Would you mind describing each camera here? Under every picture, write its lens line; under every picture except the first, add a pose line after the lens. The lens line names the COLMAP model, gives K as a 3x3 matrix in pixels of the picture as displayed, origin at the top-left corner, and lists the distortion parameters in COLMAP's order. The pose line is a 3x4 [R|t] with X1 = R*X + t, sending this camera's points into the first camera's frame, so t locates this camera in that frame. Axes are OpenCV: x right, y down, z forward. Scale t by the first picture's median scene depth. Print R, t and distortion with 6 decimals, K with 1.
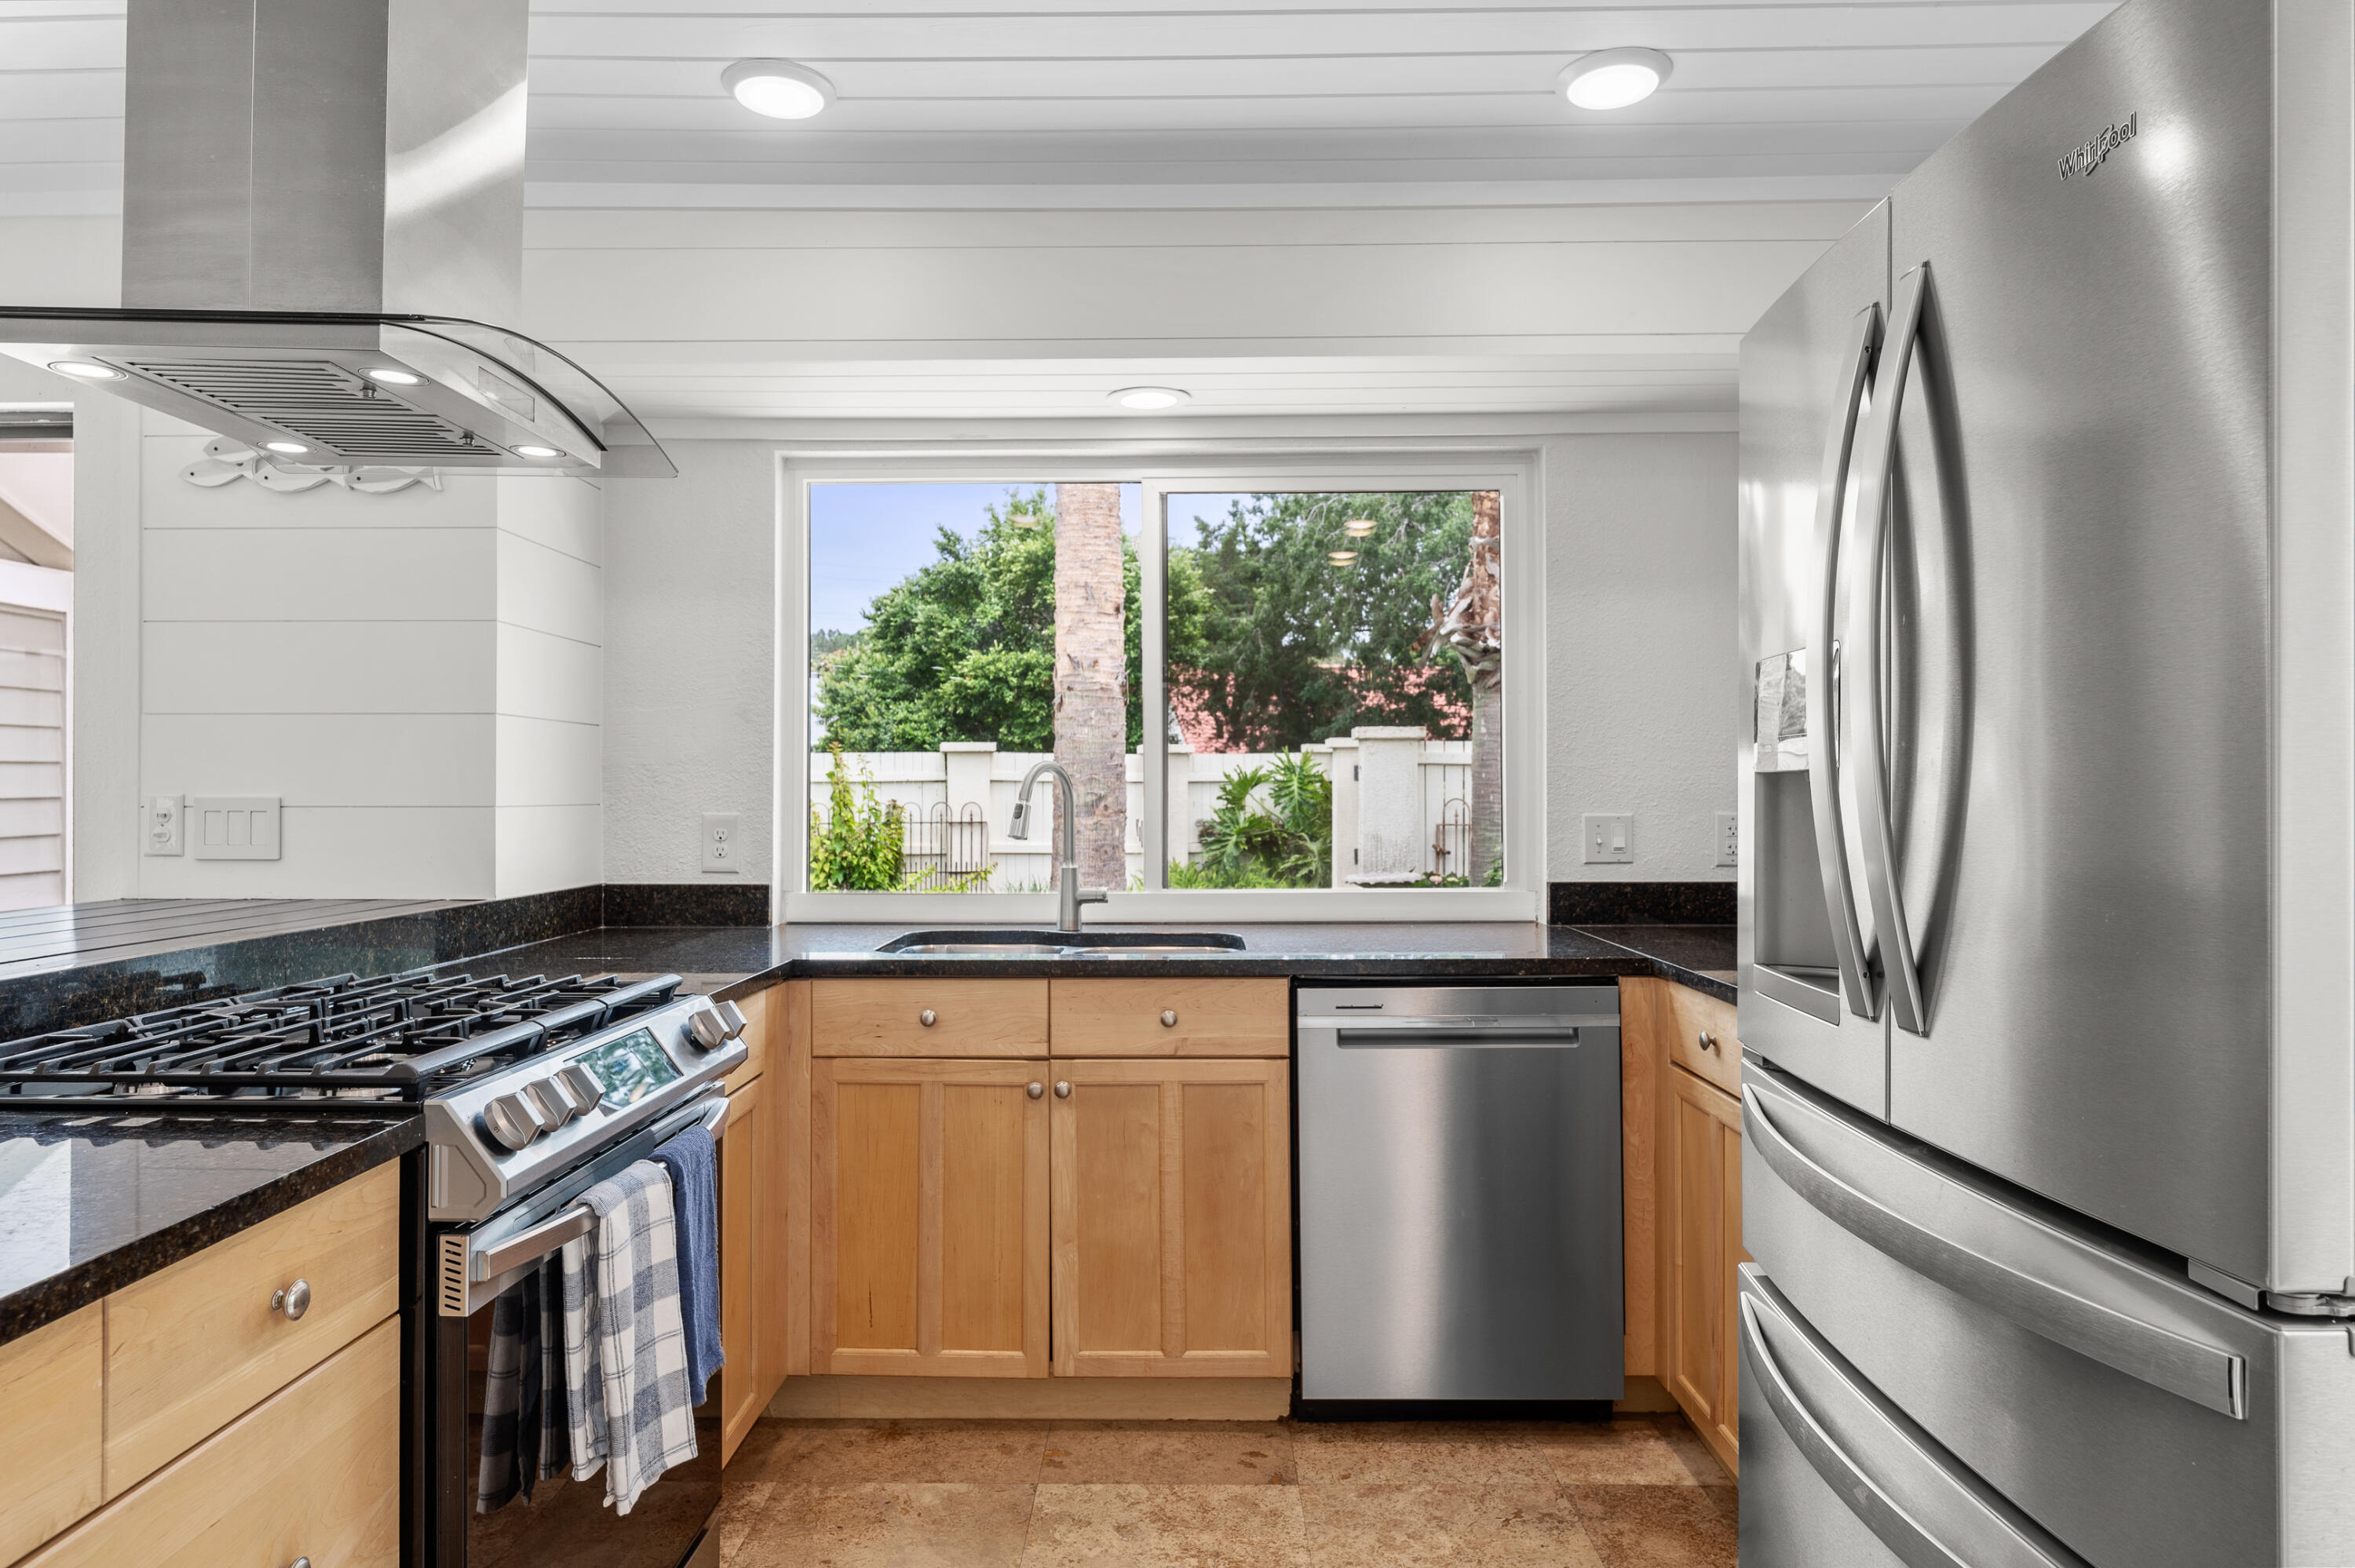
lens RADIAL K [[1451.3, 0, 1180.0], [0, 1451.3, 773.2], [0, 0, 1]] dist [0.001218, 0.000130]
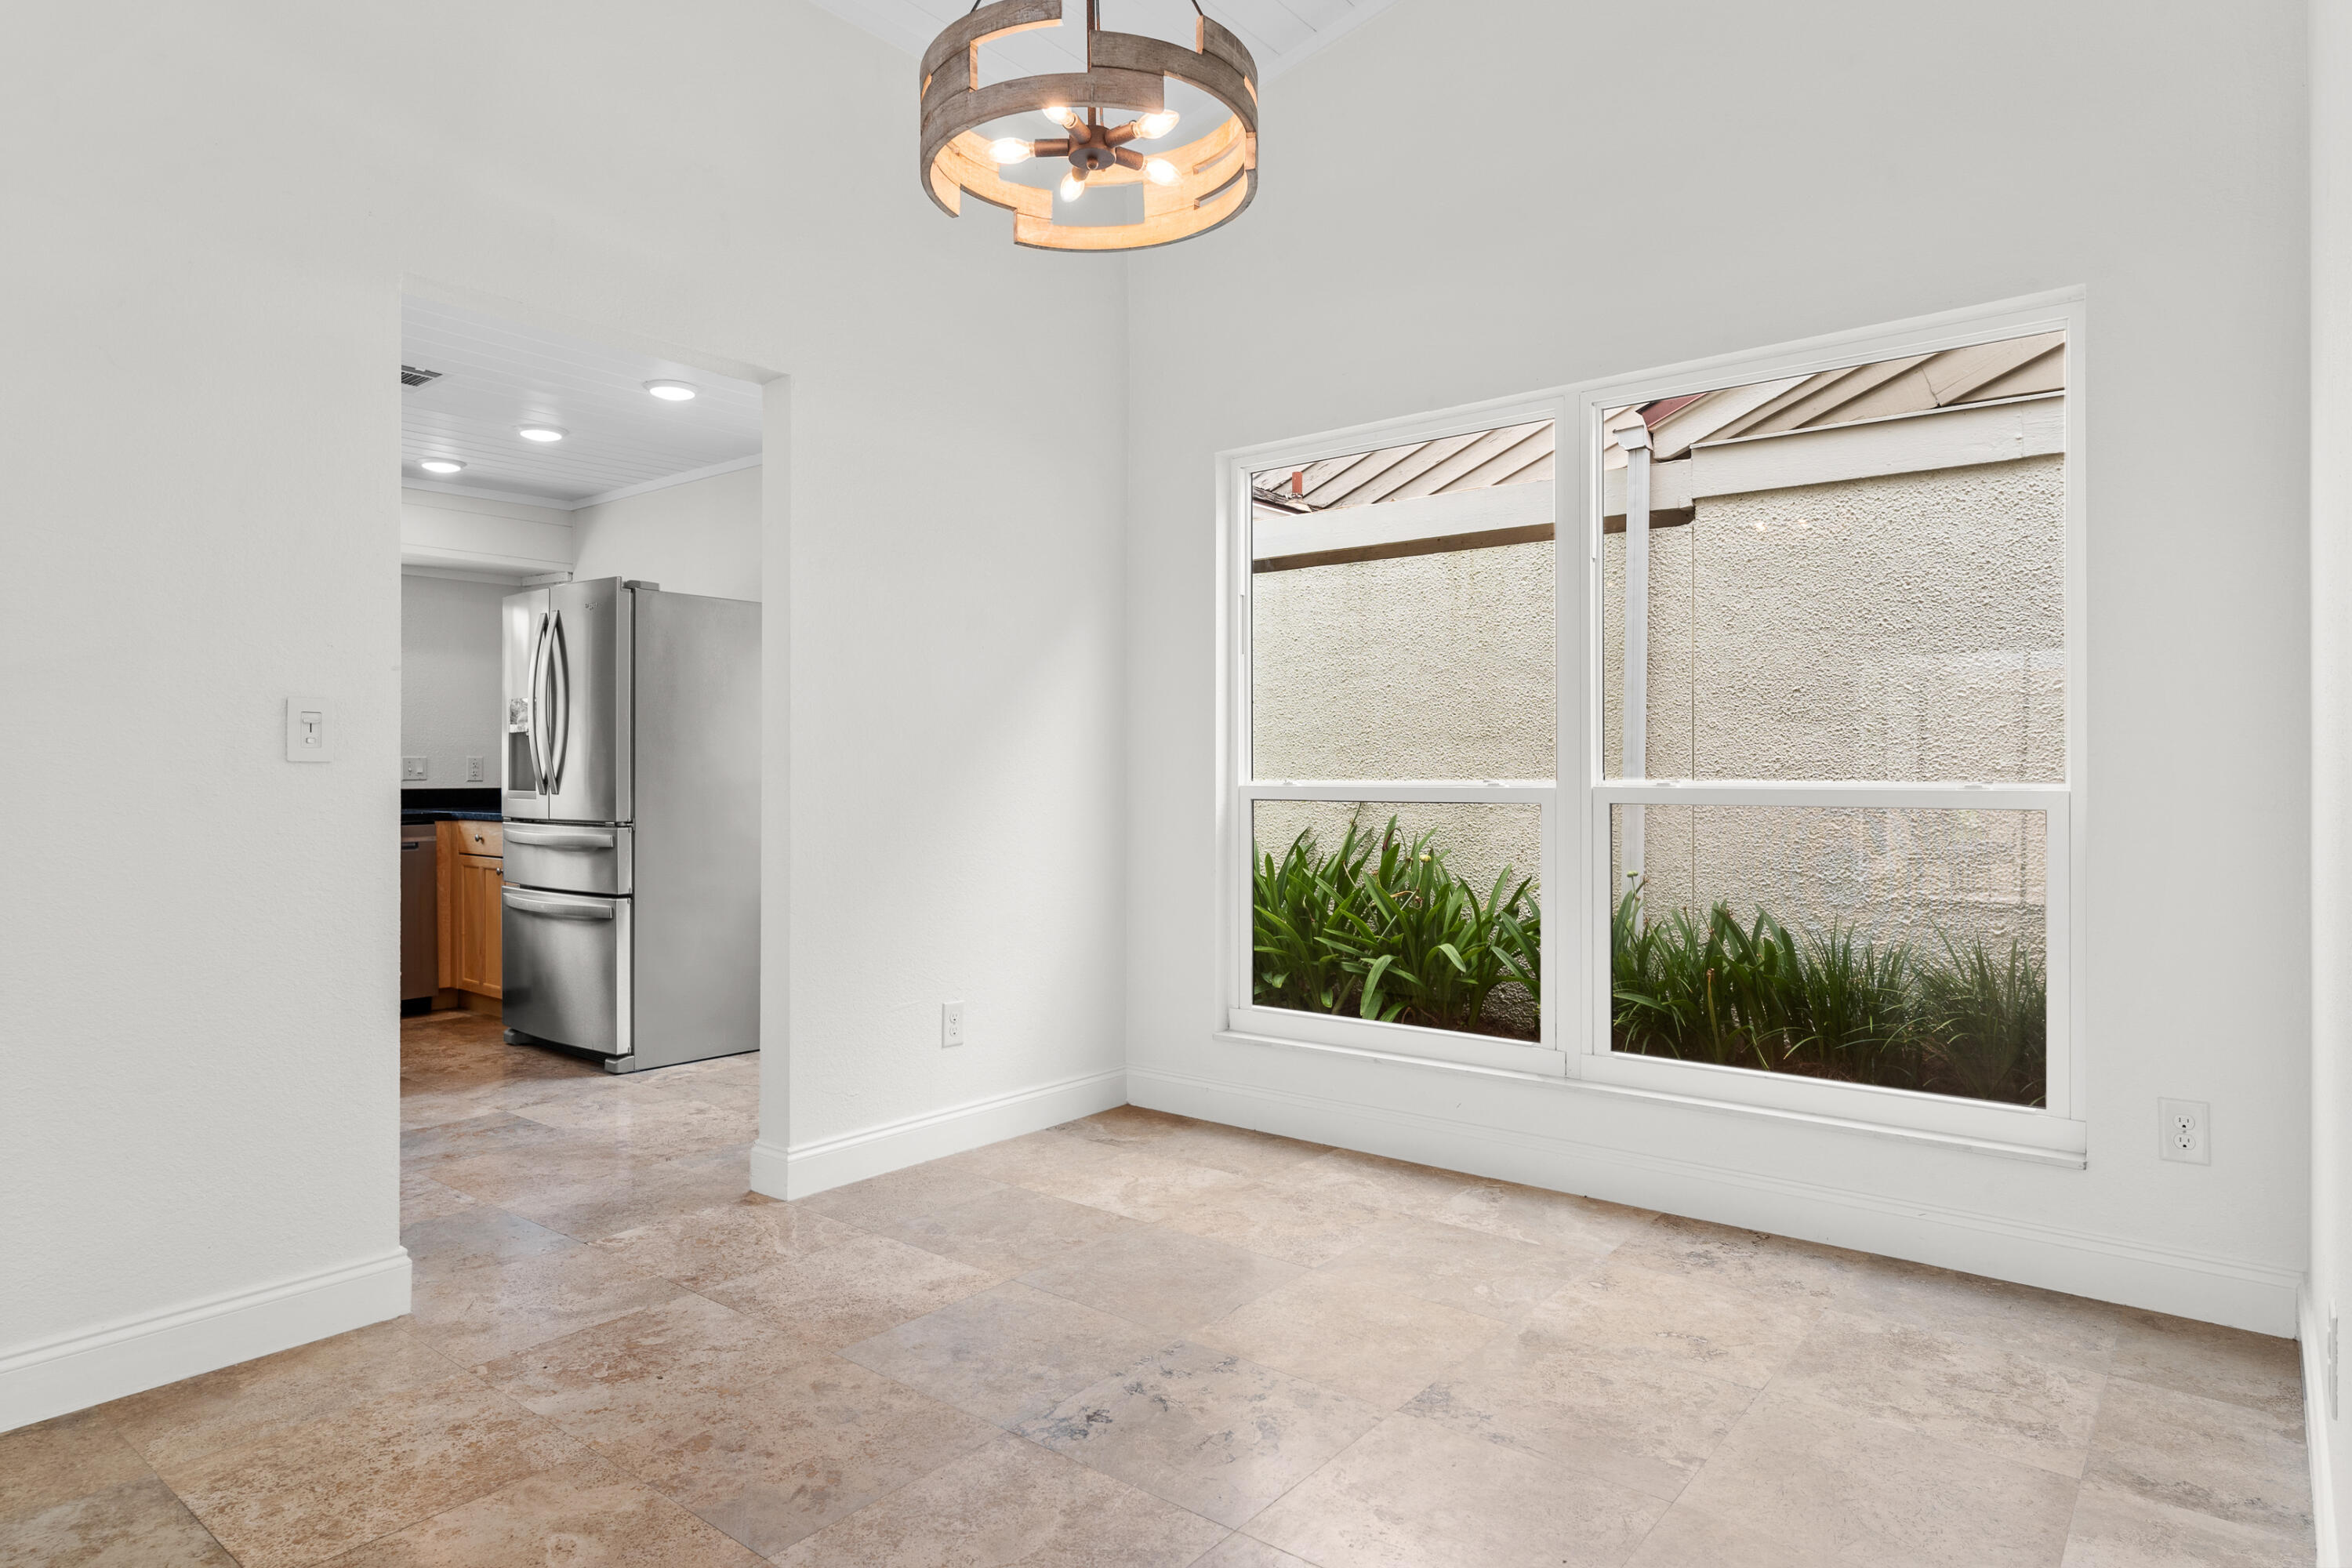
lens RADIAL K [[1333.9, 0, 1163.0], [0, 1333.9, 772.6], [0, 0, 1]] dist [-0.001146, -0.002338]
pose [[0.626019, -0.000142, 0.779808, -0.662076], [-0.006347, 0.999966, 0.005277, 0.041295], [-0.779782, -0.008253, 0.625997, -1.315792]]
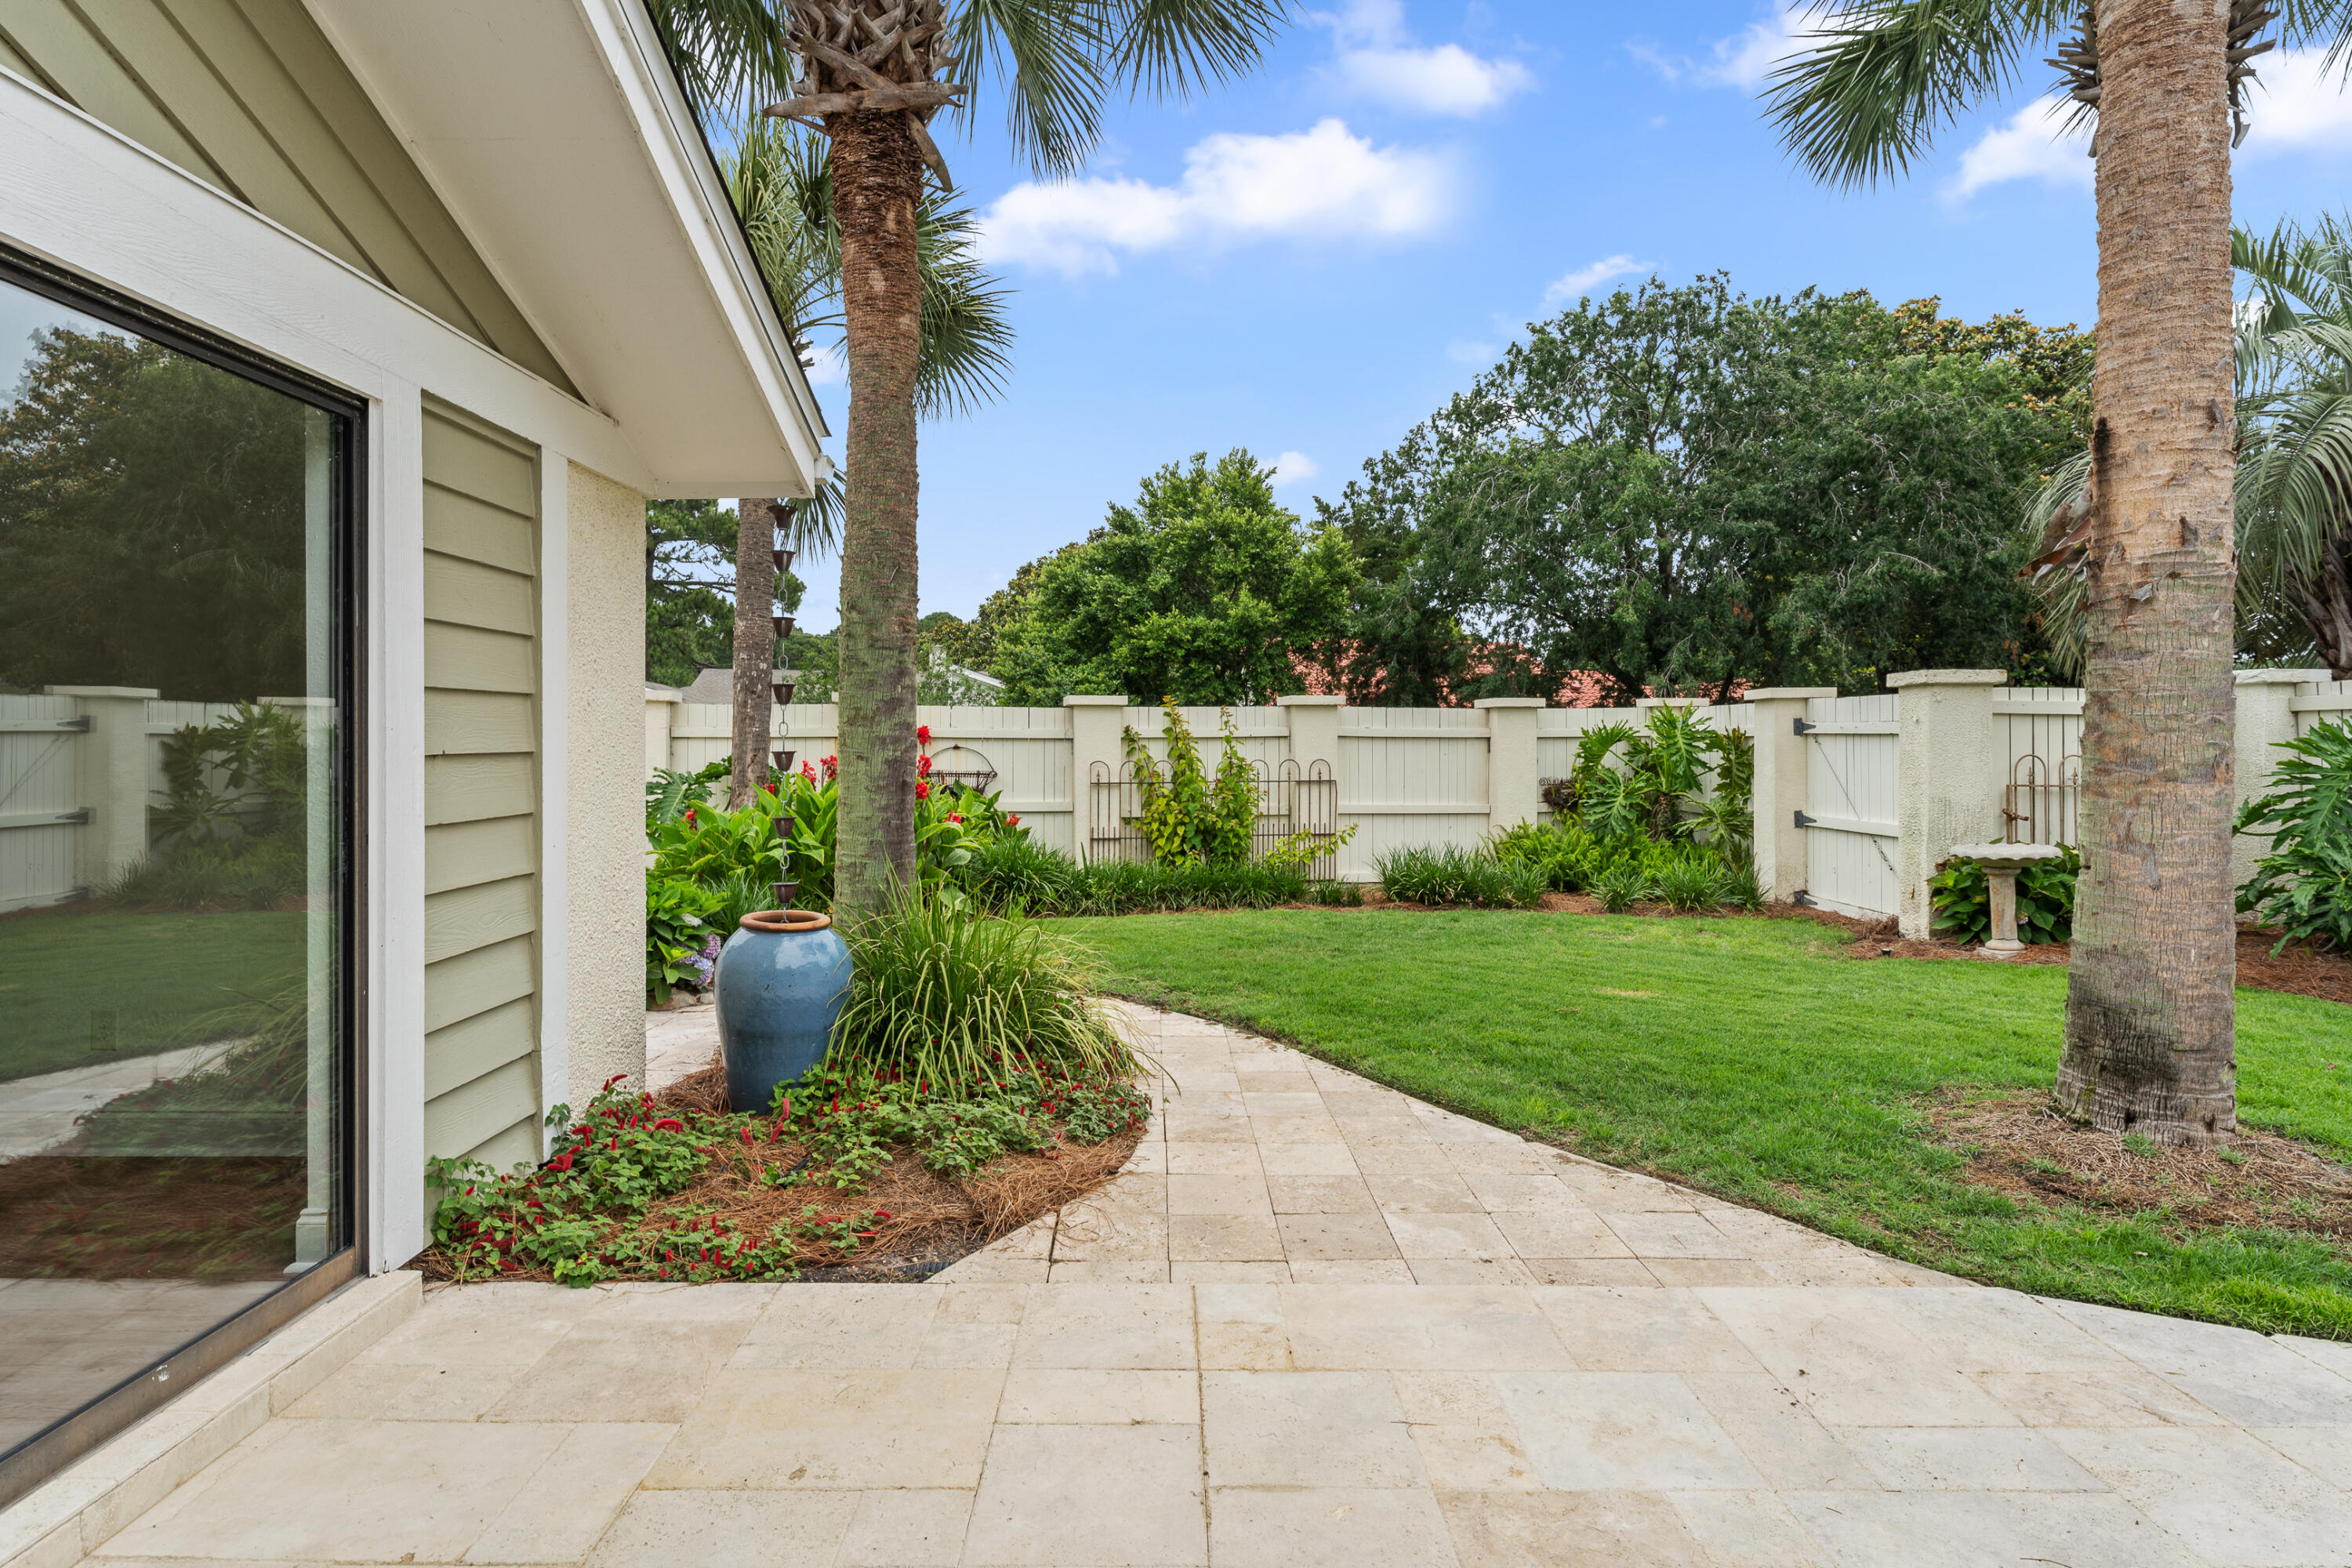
lens RADIAL K [[1181.3, 0, 1170.3], [0, 1181.3, 755.1], [0, 0, 1]] dist [-0.000533, -0.000401]
pose [[0.999990, -0.000426, 0.004421, -1.315555], [0.000353, 0.999865, 0.016458, 0.025067], [-0.004427, -0.016456, 0.999855, 1.304798]]
